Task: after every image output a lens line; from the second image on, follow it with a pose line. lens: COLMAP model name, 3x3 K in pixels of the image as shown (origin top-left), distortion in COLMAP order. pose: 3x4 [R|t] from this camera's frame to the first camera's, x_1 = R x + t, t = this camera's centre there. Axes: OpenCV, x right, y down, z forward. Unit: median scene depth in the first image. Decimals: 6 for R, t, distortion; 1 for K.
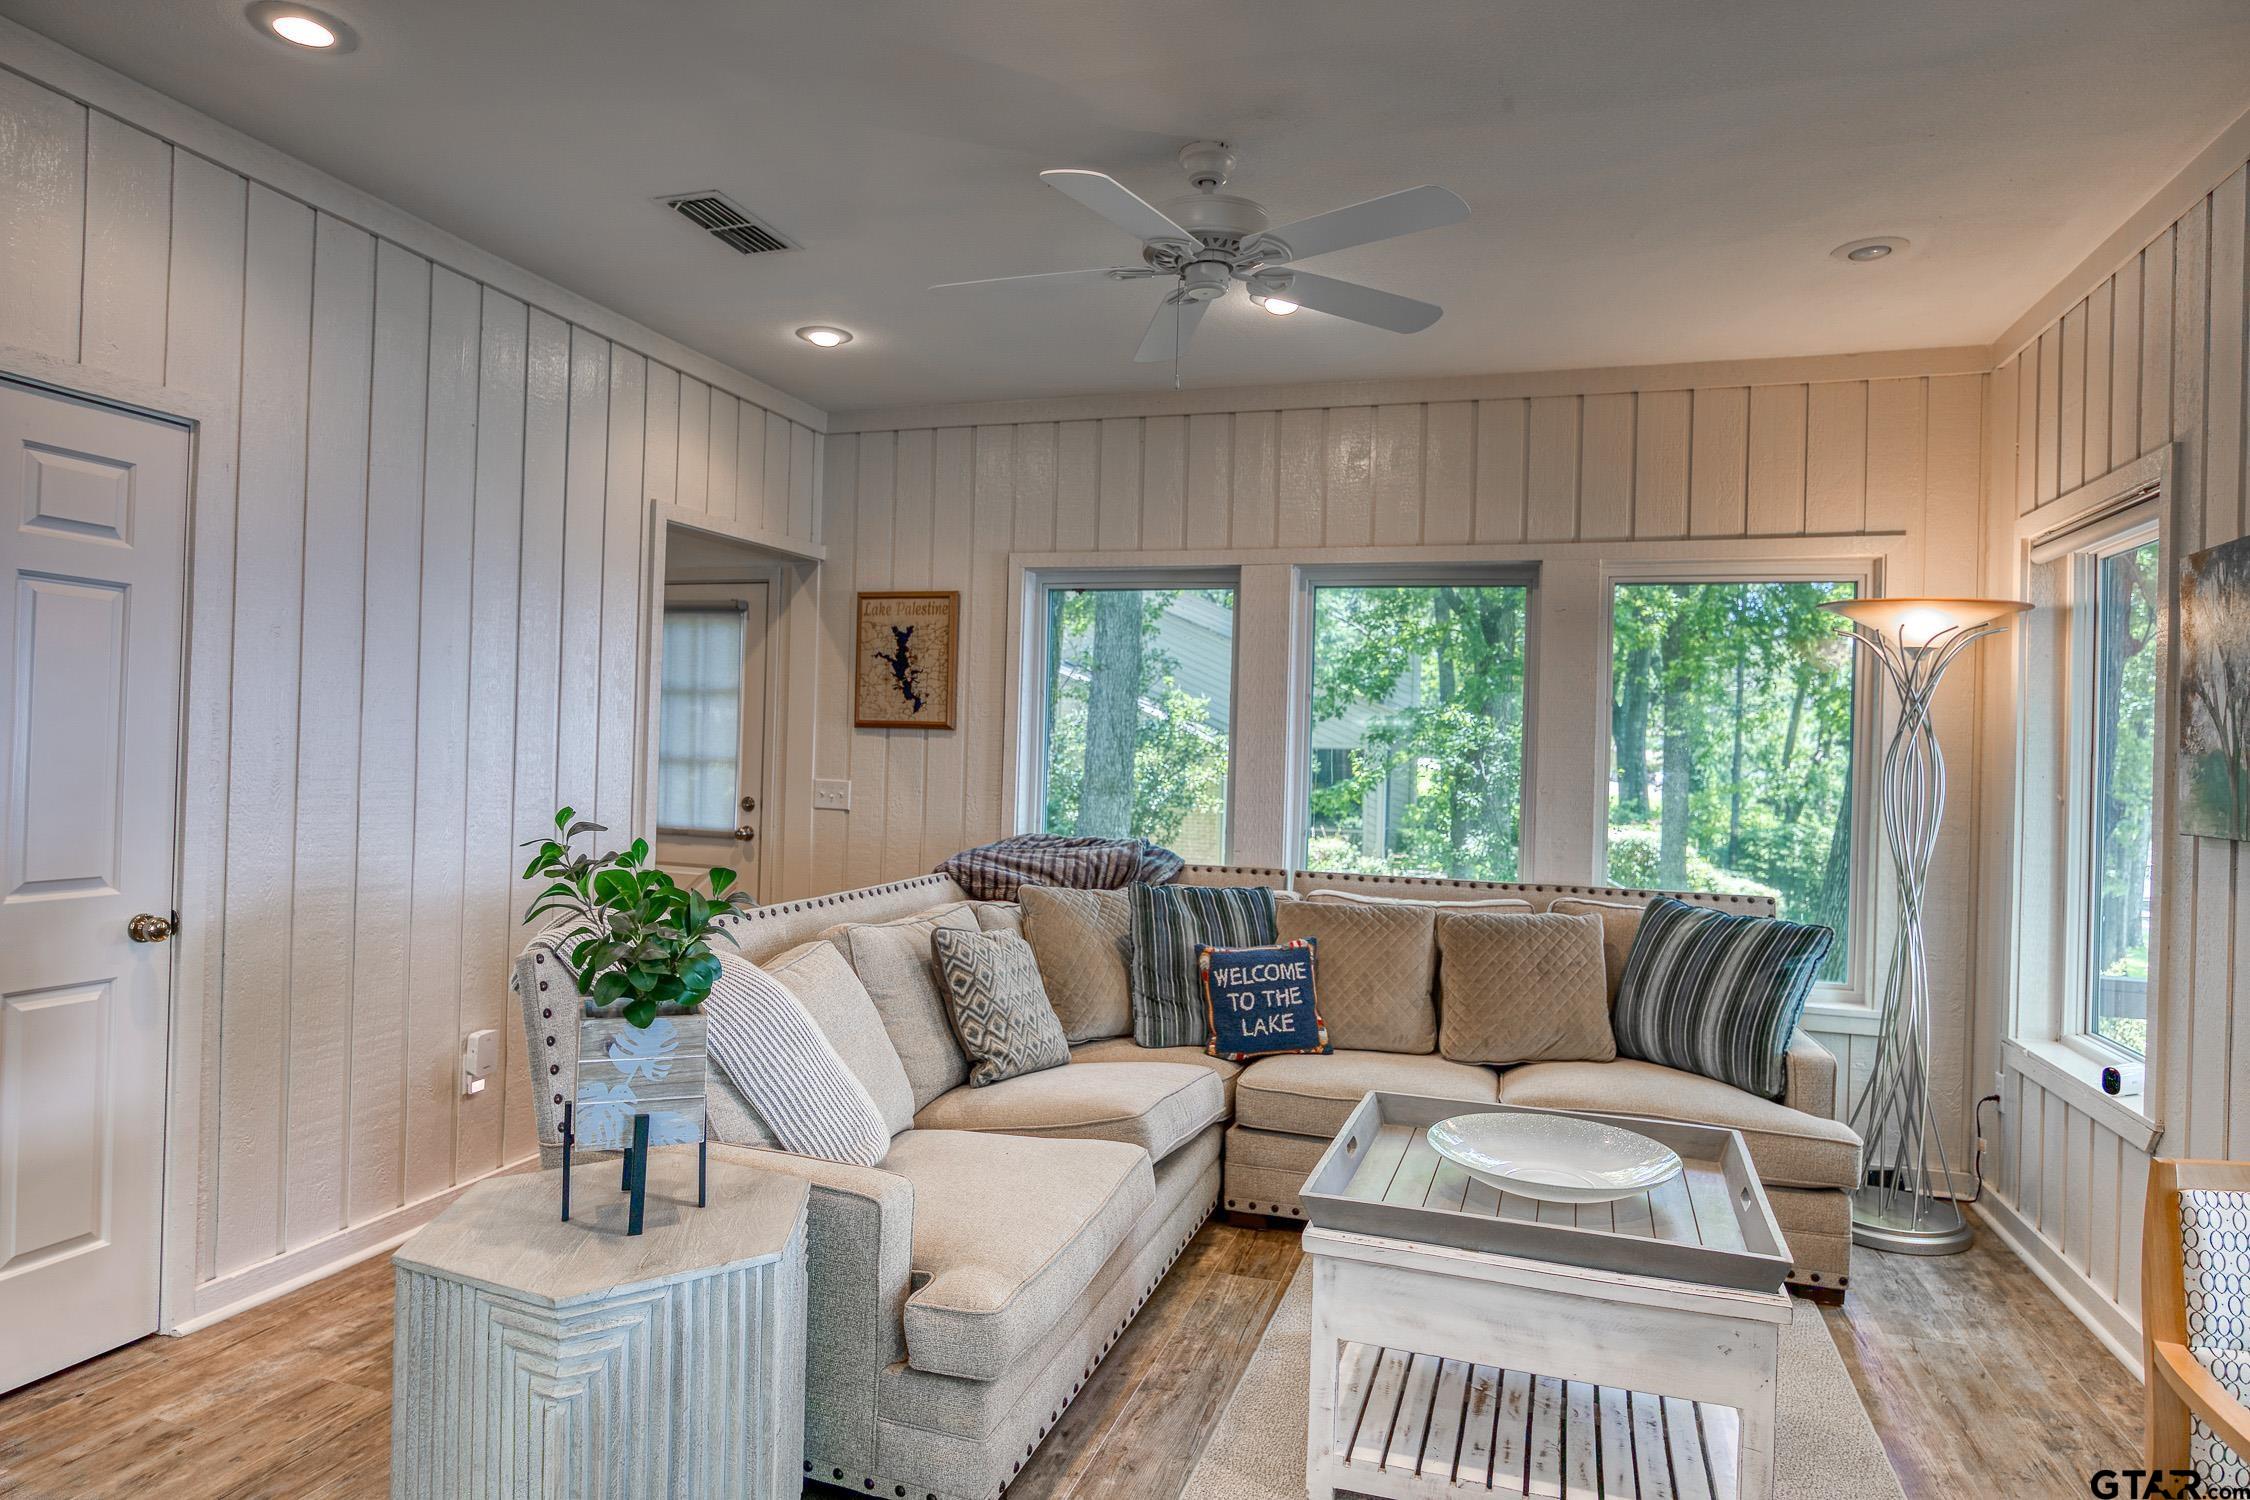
lens RADIAL K [[1291.8, 0, 1125.0], [0, 1291.8, 750.0], [0, 0, 1]] dist [-0.000555, -0.000338]
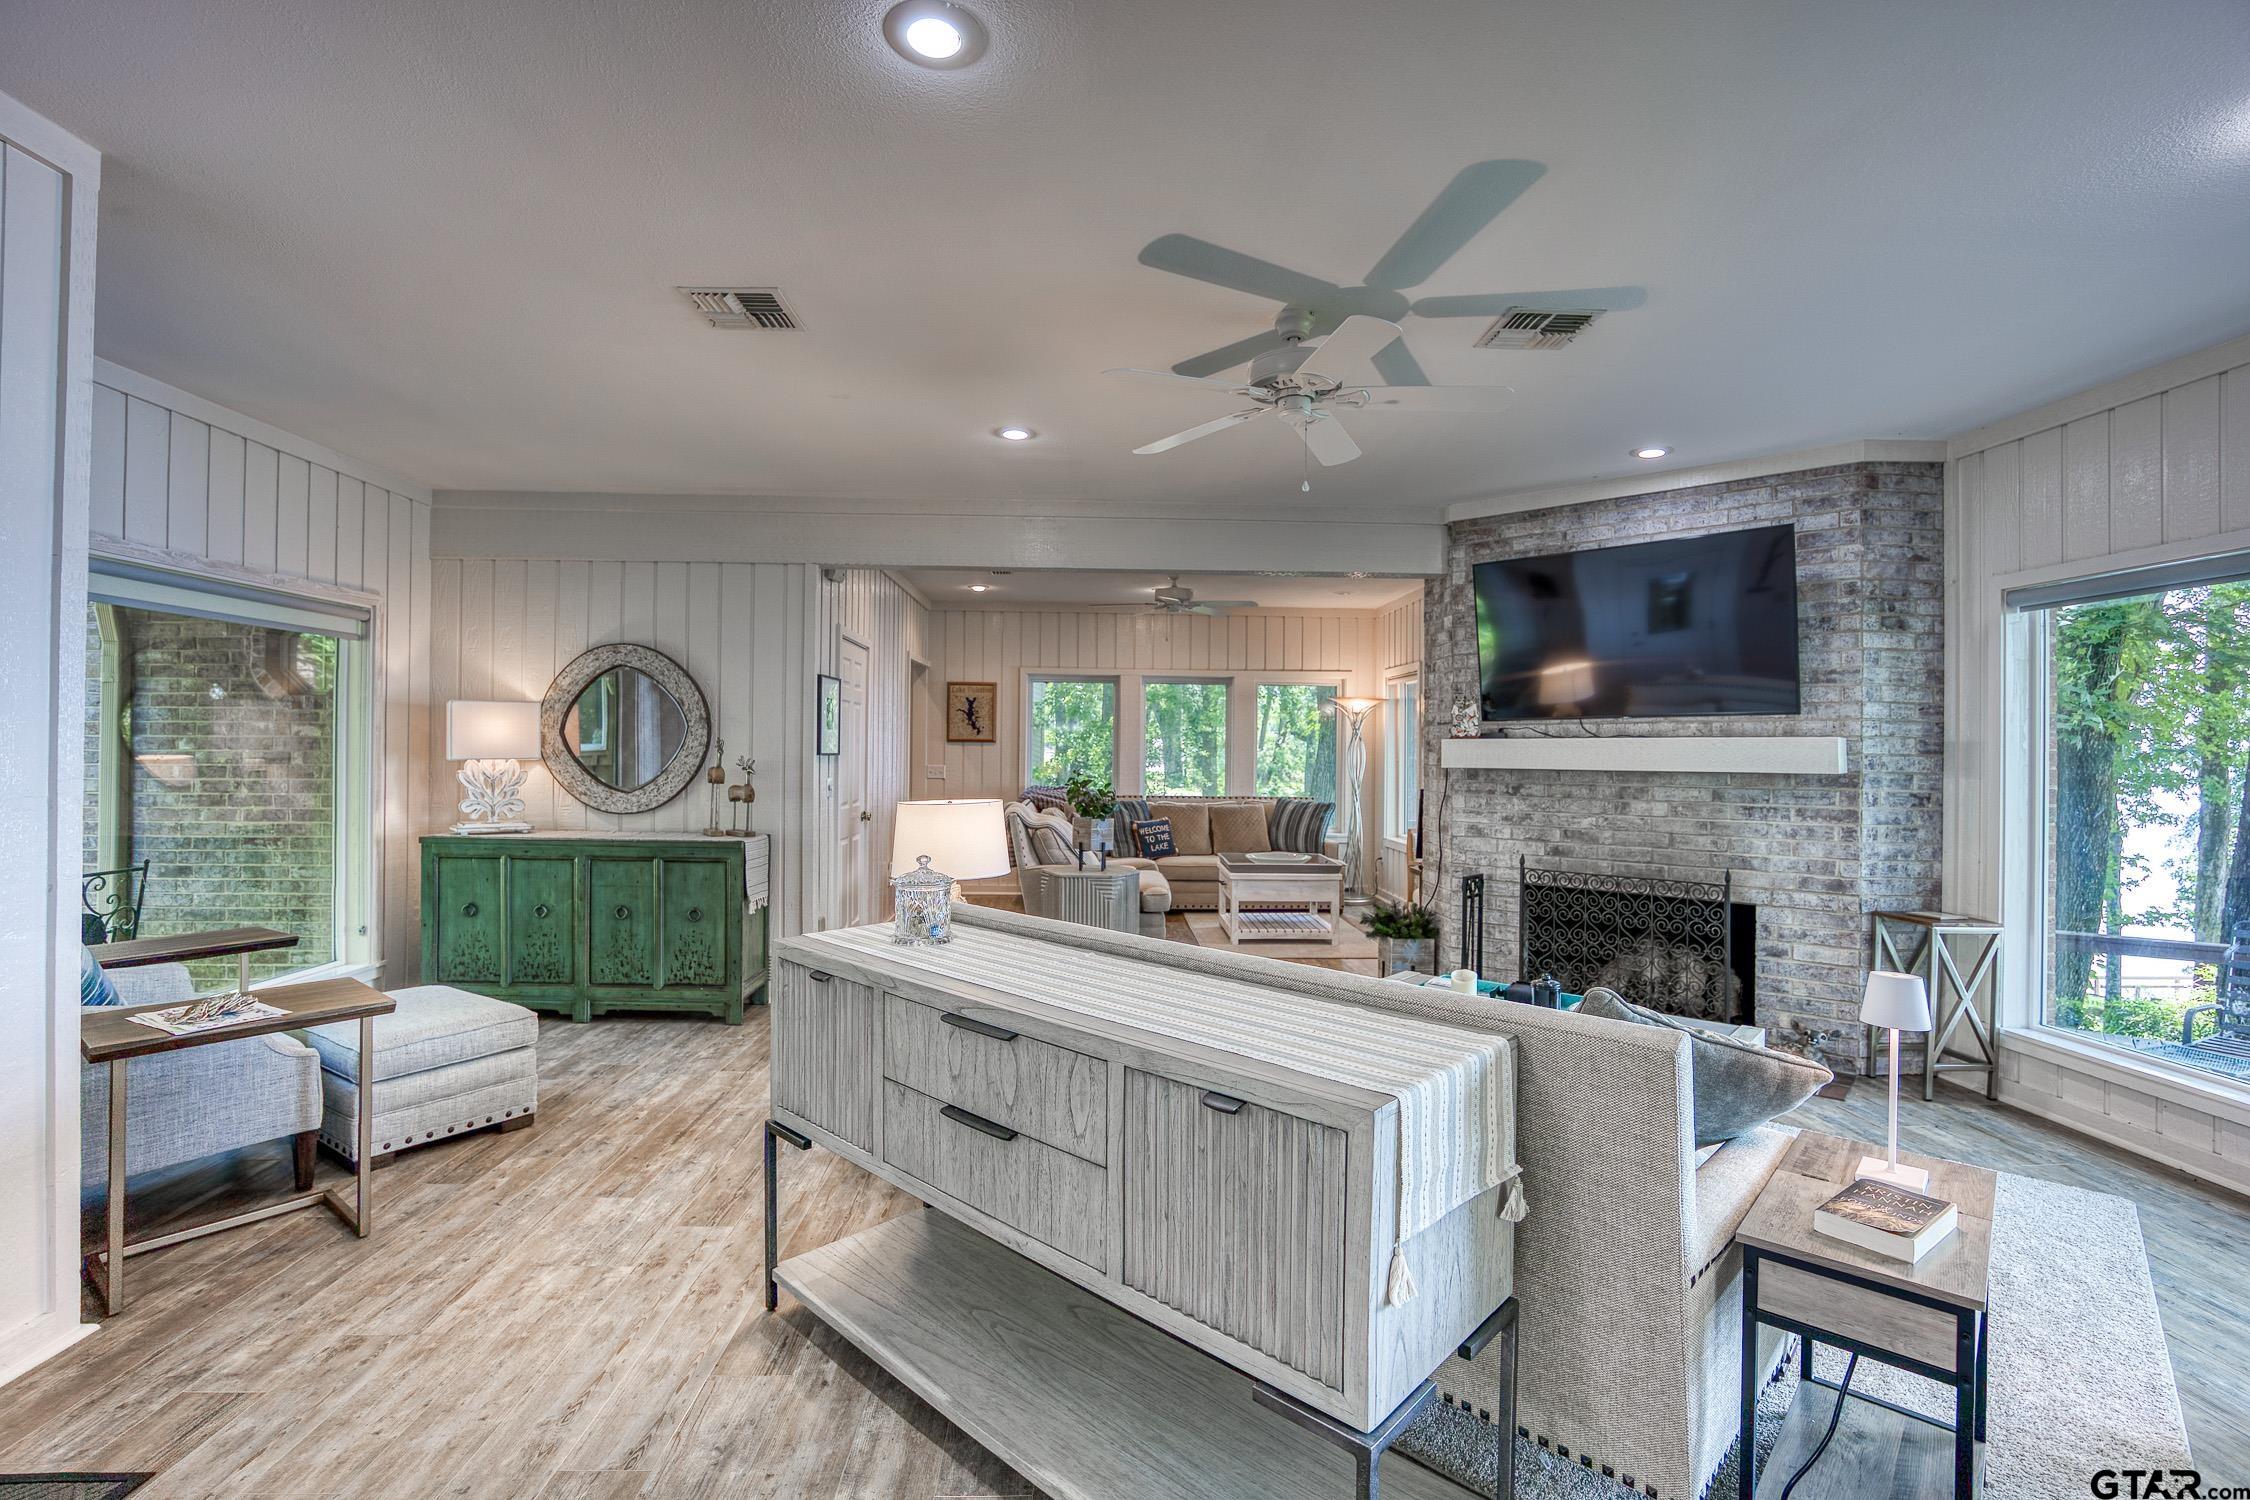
lens RADIAL K [[1027.5, 0, 1101.2], [0, 1027.5, 744.6], [0, 0, 1]] dist [-0.049742, 0.014122]
pose [[0.947136, -0.017439, 0.320357, -0.693636], [0.015953, 0.999846, 0.007264, -0.027968], [-0.320434, -0.001769, 0.947269, -1.037408]]
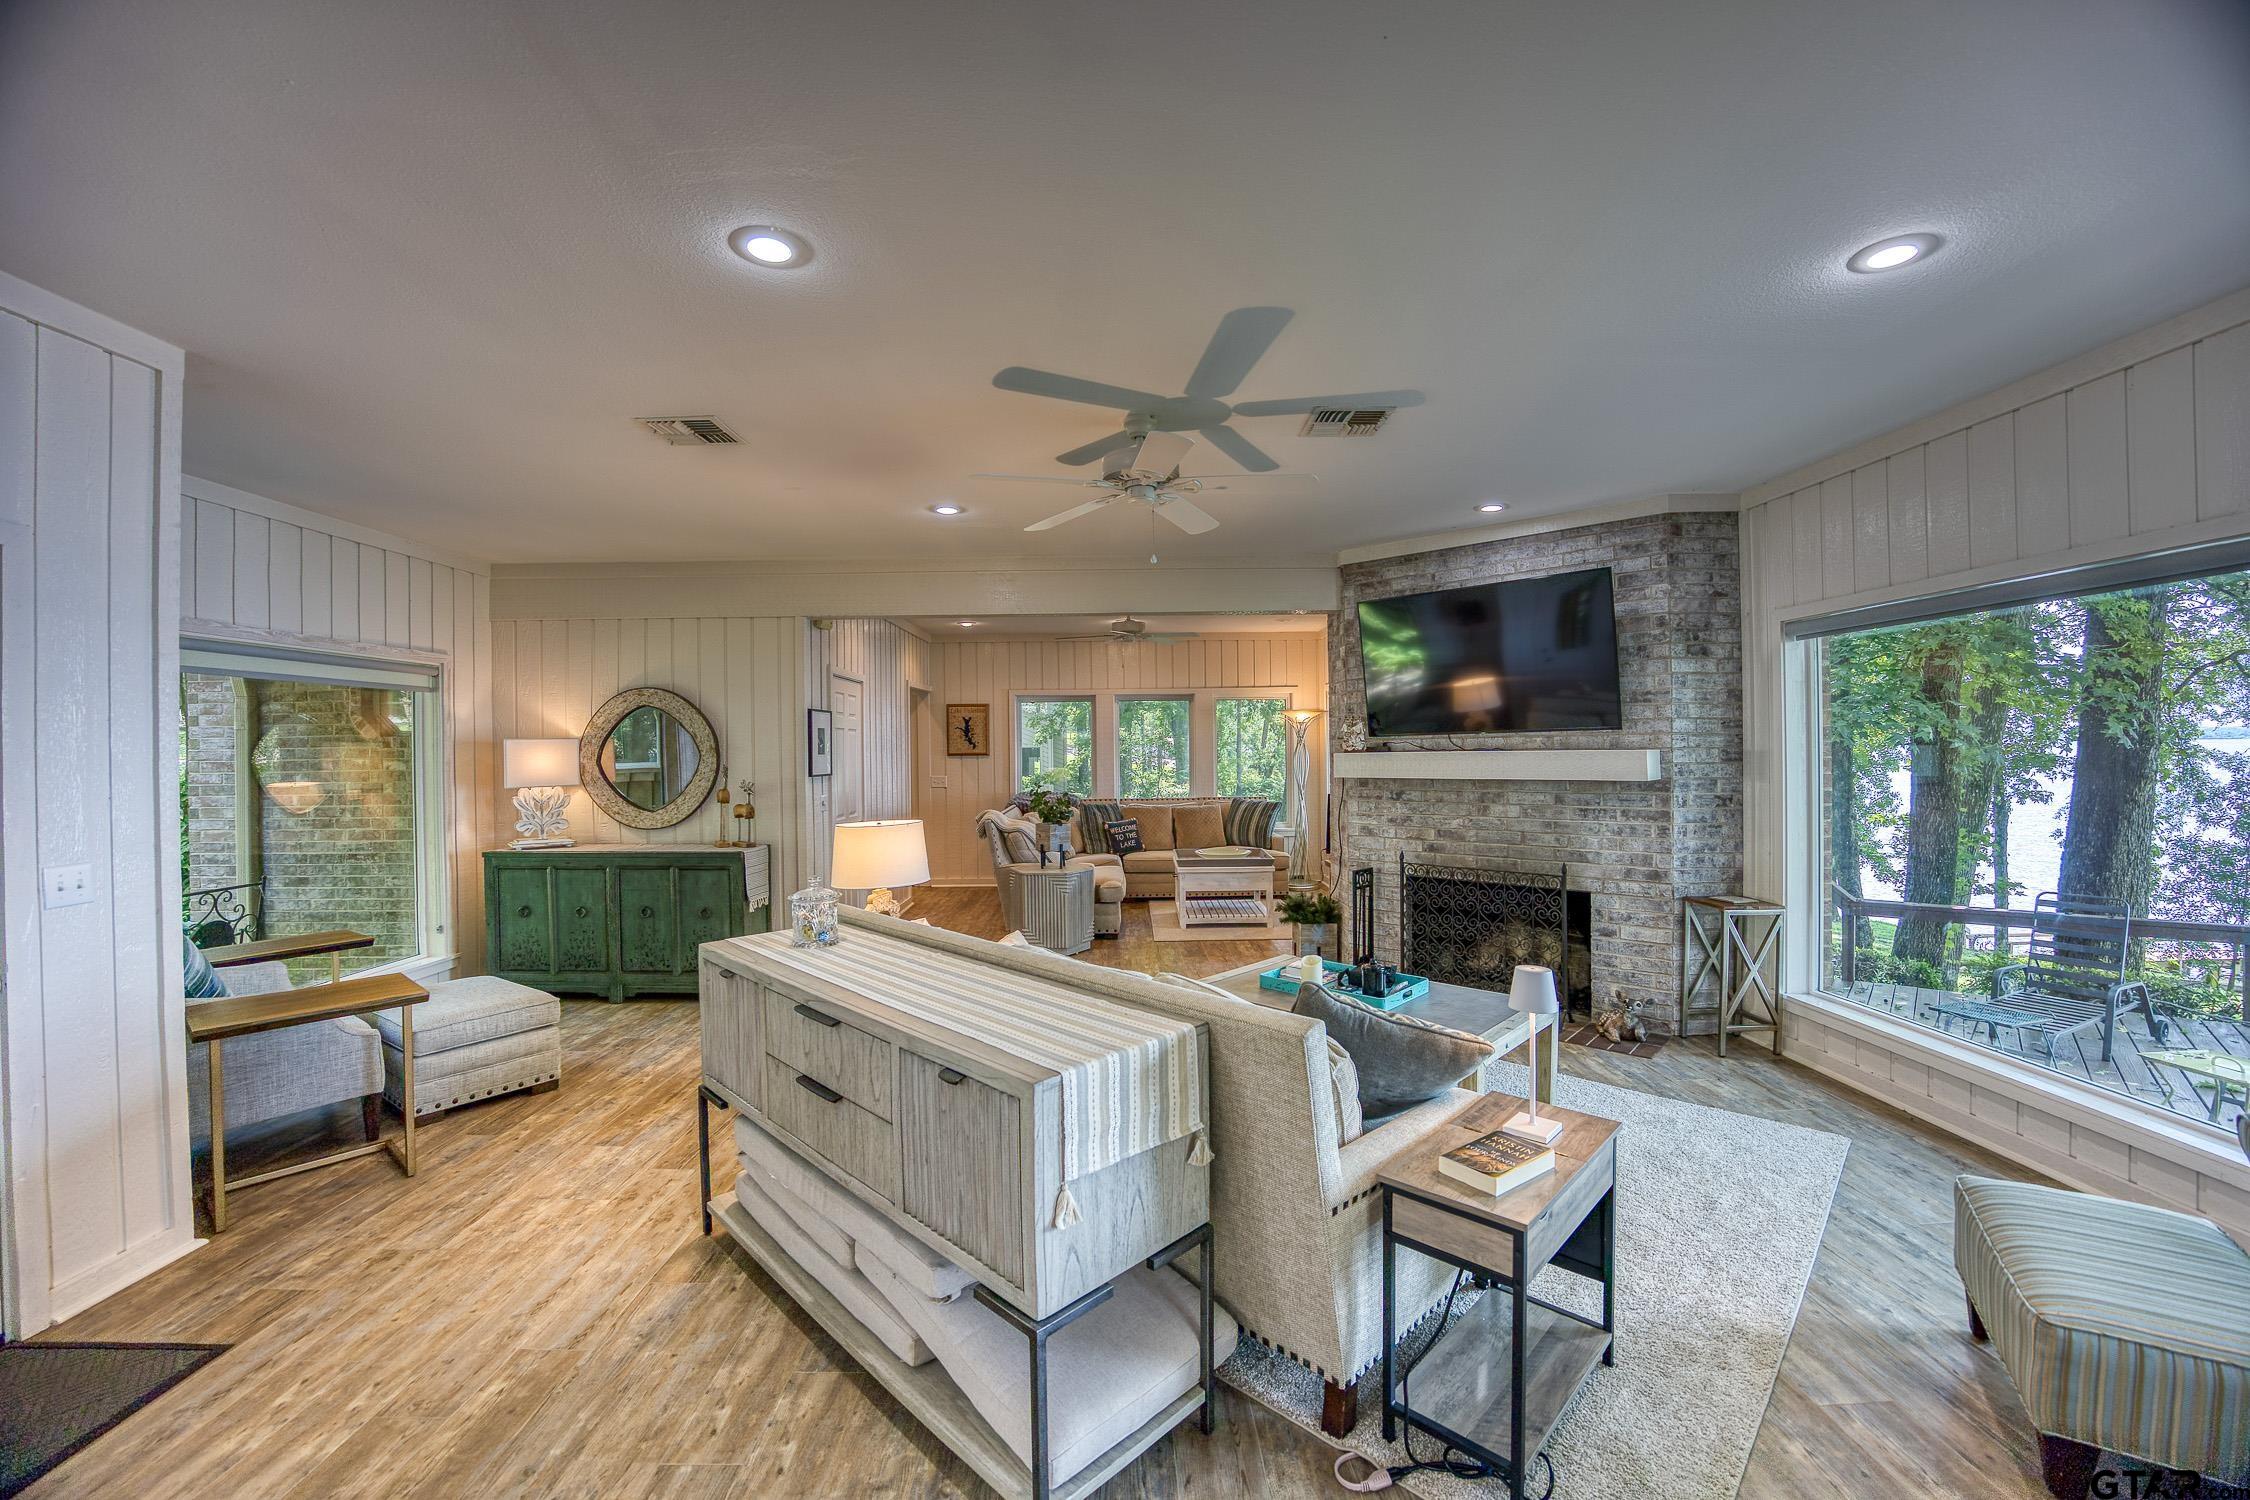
lens RADIAL K [[913.6, 0, 1102.2], [0, 913.6, 748.4], [0, 0, 1]] dist [-0.067310, 0.014195]
pose [[0.955281, -0.039139, 0.293097, -0.591340], [0.037601, 0.999234, 0.010883, -0.053176], [-0.293298, 0.000624, 0.956021, -1.134582]]
